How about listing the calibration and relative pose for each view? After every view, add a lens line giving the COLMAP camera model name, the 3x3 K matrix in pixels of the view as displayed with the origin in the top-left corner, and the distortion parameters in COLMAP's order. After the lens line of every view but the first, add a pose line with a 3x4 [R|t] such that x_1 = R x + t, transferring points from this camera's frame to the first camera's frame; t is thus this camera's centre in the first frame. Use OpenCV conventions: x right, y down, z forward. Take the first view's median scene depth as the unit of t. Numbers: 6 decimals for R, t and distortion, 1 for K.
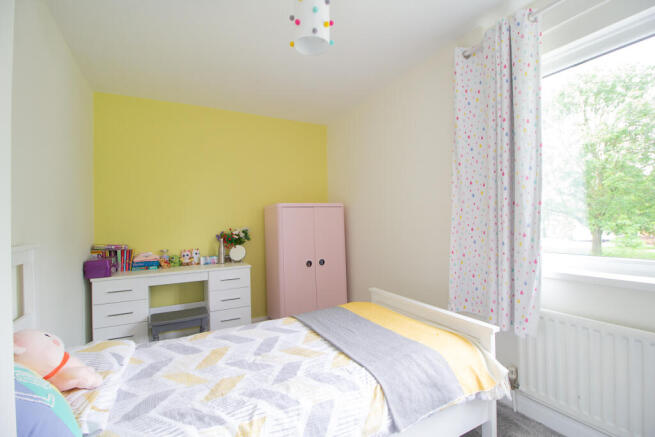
lens RADIAL K [[308.4, 0, 330.4], [0, 308.4, 220.9], [0, 0, 1]] dist [-0.003540, 0.000392]
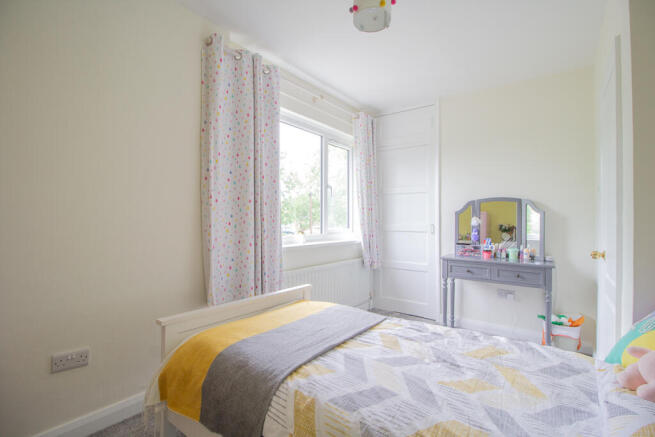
lens RADIAL K [[308.4, 0, 329.5], [0, 308.4, 220.4], [0, 0, 1]] dist [-0.003540, 0.000392]
pose [[-0.421272, 0.010709, 0.906871, -0.929993], [0.001038, 0.999935, -0.011326, 0.057376], [-0.906934, -0.003830, -0.421256, 1.649900]]
